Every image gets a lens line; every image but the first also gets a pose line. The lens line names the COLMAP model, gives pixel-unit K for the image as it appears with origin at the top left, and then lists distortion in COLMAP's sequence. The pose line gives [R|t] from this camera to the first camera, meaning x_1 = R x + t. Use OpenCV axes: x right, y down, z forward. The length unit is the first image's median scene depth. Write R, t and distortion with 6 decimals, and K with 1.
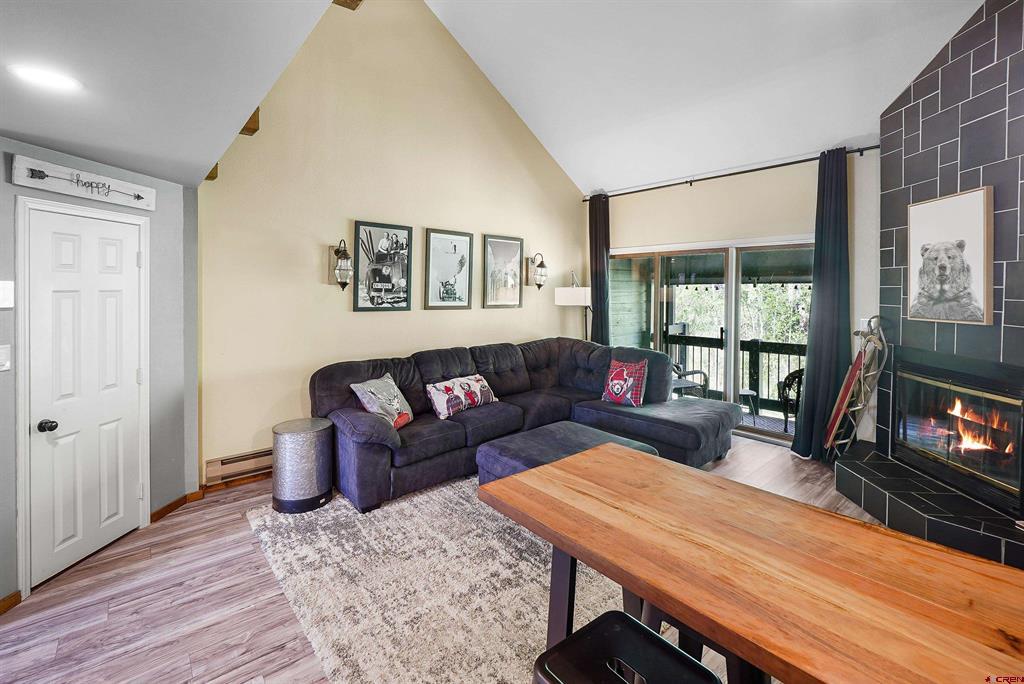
lens RADIAL K [[457.4, 0, 511.6], [0, 457.4, 290.4], [0, 0, 1]] dist [-0.001641, -0.000113]
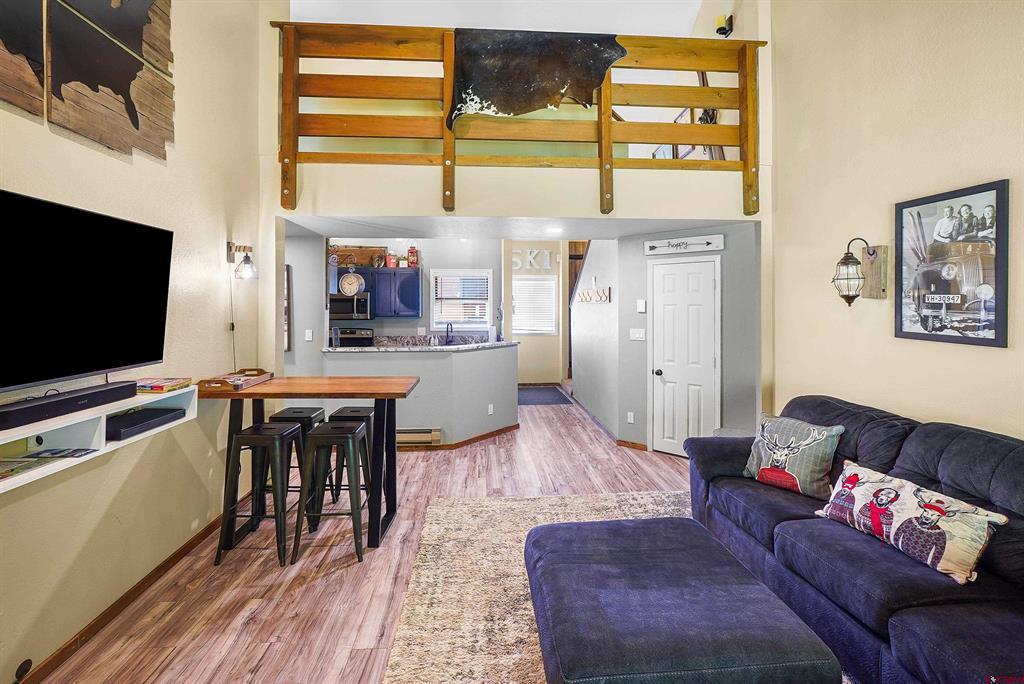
lens RADIAL K [[452.3, 0, 508.5], [0, 452.3, 301.0], [0, 0, 1]] dist [-0.002332, 0.000006]
pose [[-0.598352, -0.007277, -0.801200, 0.519467], [-0.006636, 0.999969, -0.004126, -0.001414], [0.801206, 0.002848, -0.598382, 0.904643]]
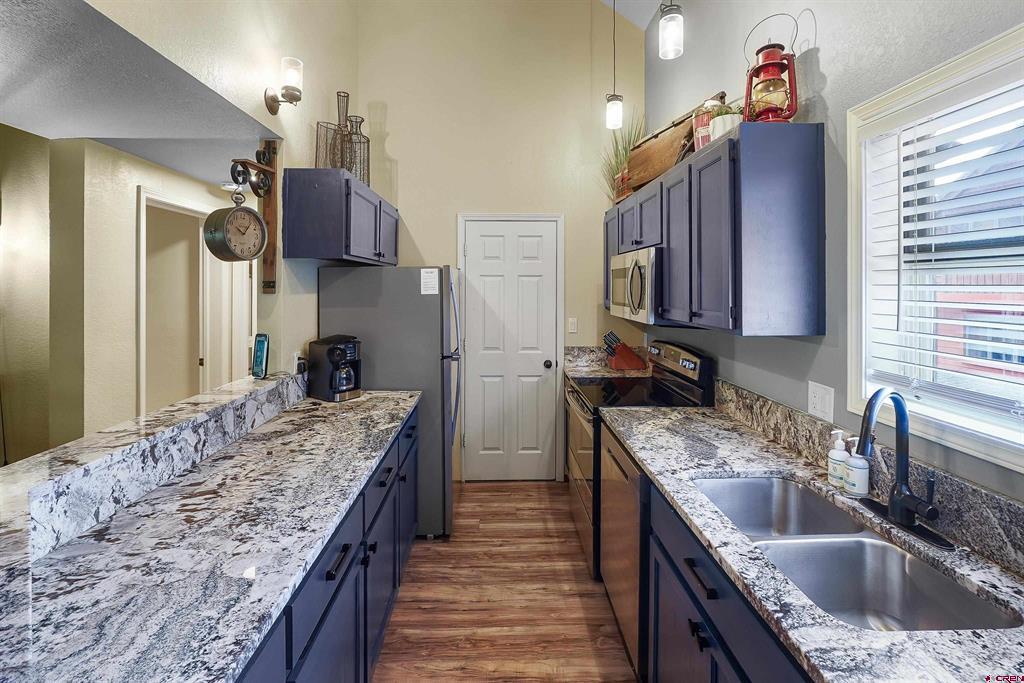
lens RADIAL K [[460.5, 0, 497.2], [0, 460.5, 279.4], [0, 0, 1]] dist [-0.002260, -0.000100]
pose [[-0.770164, 0.003760, 0.637835, -0.664953], [0.001529, 0.999991, -0.004049, 0.006143], [-0.637844, -0.002143, -0.770163, 0.110717]]
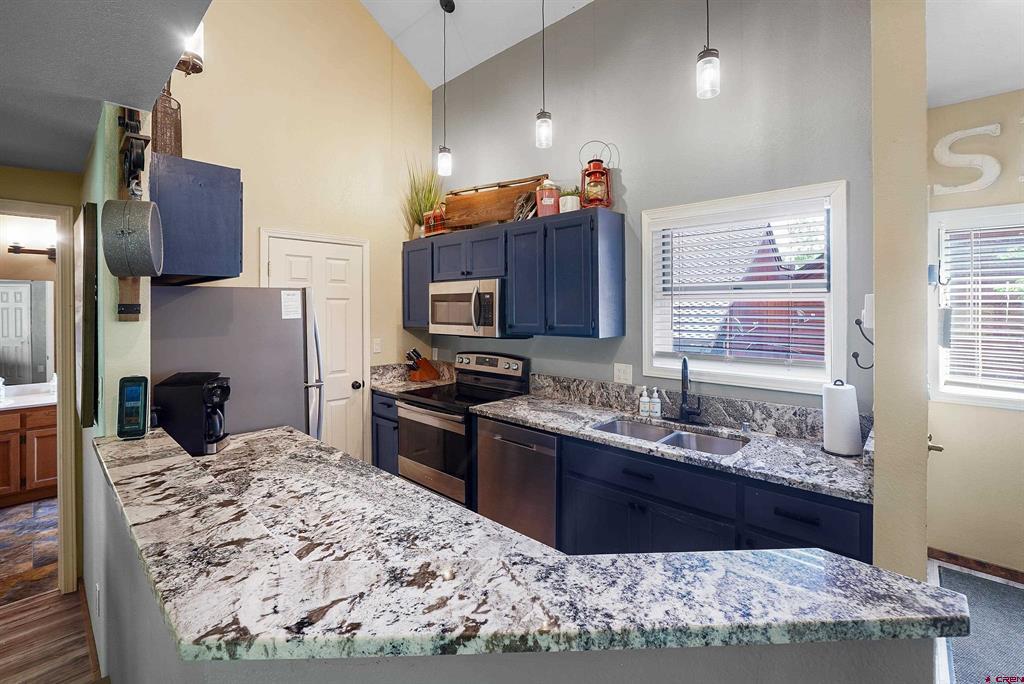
lens RADIAL K [[453.8, 0, 511.3], [0, 453.8, 317.9], [0, 0, 1]] dist [0.000270, -0.000016]
pose [[-0.993039, 0.001111, -0.117780, -0.388591], [-0.002410, 0.999554, 0.029751, 0.005572], [0.117761, 0.029827, -0.992594, 0.278733]]
